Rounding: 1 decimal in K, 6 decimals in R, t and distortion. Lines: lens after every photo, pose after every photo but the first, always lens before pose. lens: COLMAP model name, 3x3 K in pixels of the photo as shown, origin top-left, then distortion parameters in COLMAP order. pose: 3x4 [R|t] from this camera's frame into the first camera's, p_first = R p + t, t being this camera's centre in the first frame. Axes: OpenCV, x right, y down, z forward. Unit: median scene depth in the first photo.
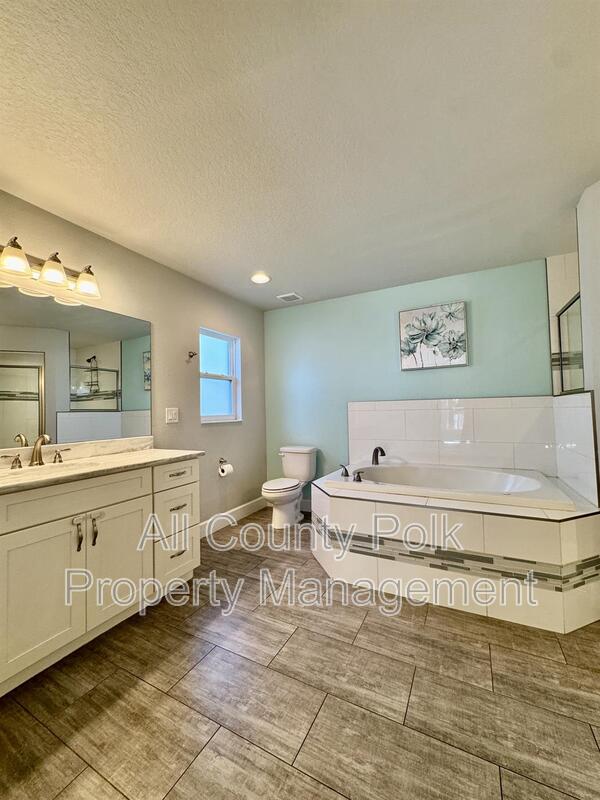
lens RADIAL K [[320.8, 0, 300.0], [0, 320.8, 400.0], [0, 0, 1]] dist [-0.000782, 0.000073]
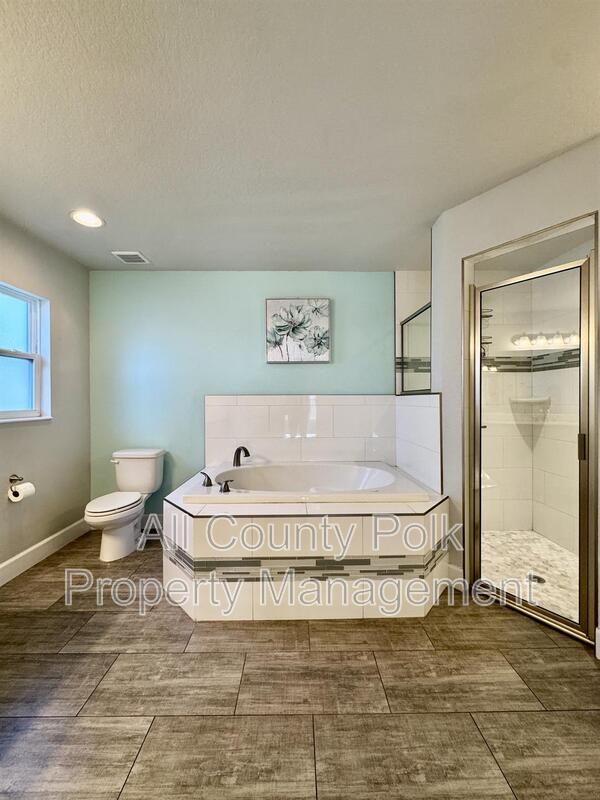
lens RADIAL K [[320.8, 0, 300.0], [0, 320.8, 400.0], [0, 0, 1]] dist [-0.000782, 0.000073]
pose [[0.880525, 0.015942, 0.473732, -0.040630], [-0.029828, 0.999317, 0.021813, -0.008697], [-0.473060, -0.033337, 0.880399, 0.145431]]
